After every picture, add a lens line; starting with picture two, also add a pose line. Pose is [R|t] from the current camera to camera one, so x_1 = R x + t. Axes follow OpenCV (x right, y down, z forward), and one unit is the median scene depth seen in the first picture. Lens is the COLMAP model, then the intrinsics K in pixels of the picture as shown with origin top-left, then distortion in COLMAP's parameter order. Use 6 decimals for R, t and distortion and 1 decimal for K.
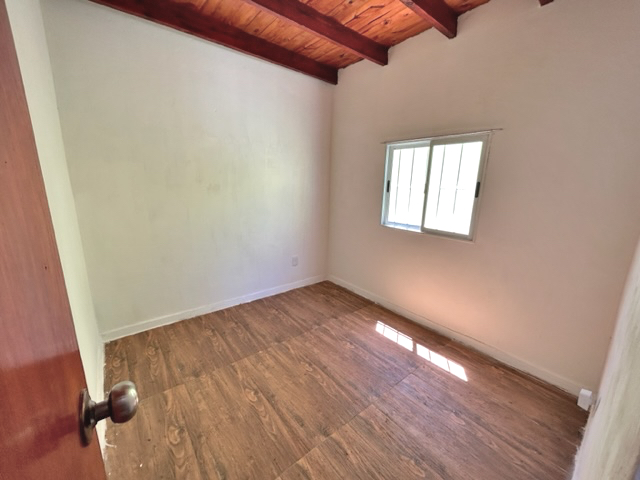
lens RADIAL K [[260.9, 0, 316.8], [0, 260.9, 239.5], [0, 0, 1]] dist [-0.002131, 0.002075]
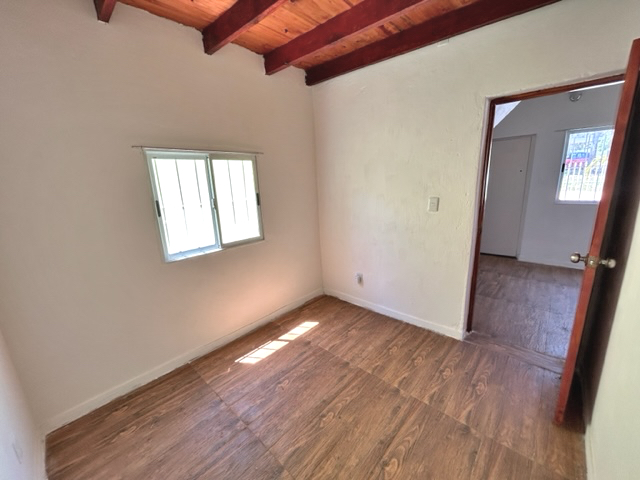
lens RADIAL K [[260.9, 0, 320.6], [0, 260.9, 240.5], [0, 0, 1]] dist [-0.002131, 0.002075]
pose [[-0.154950, -0.242987, 0.957574, -0.621749], [0.254667, 0.926698, 0.276361, -0.256606], [-0.954534, 0.286684, -0.081711, 0.811151]]
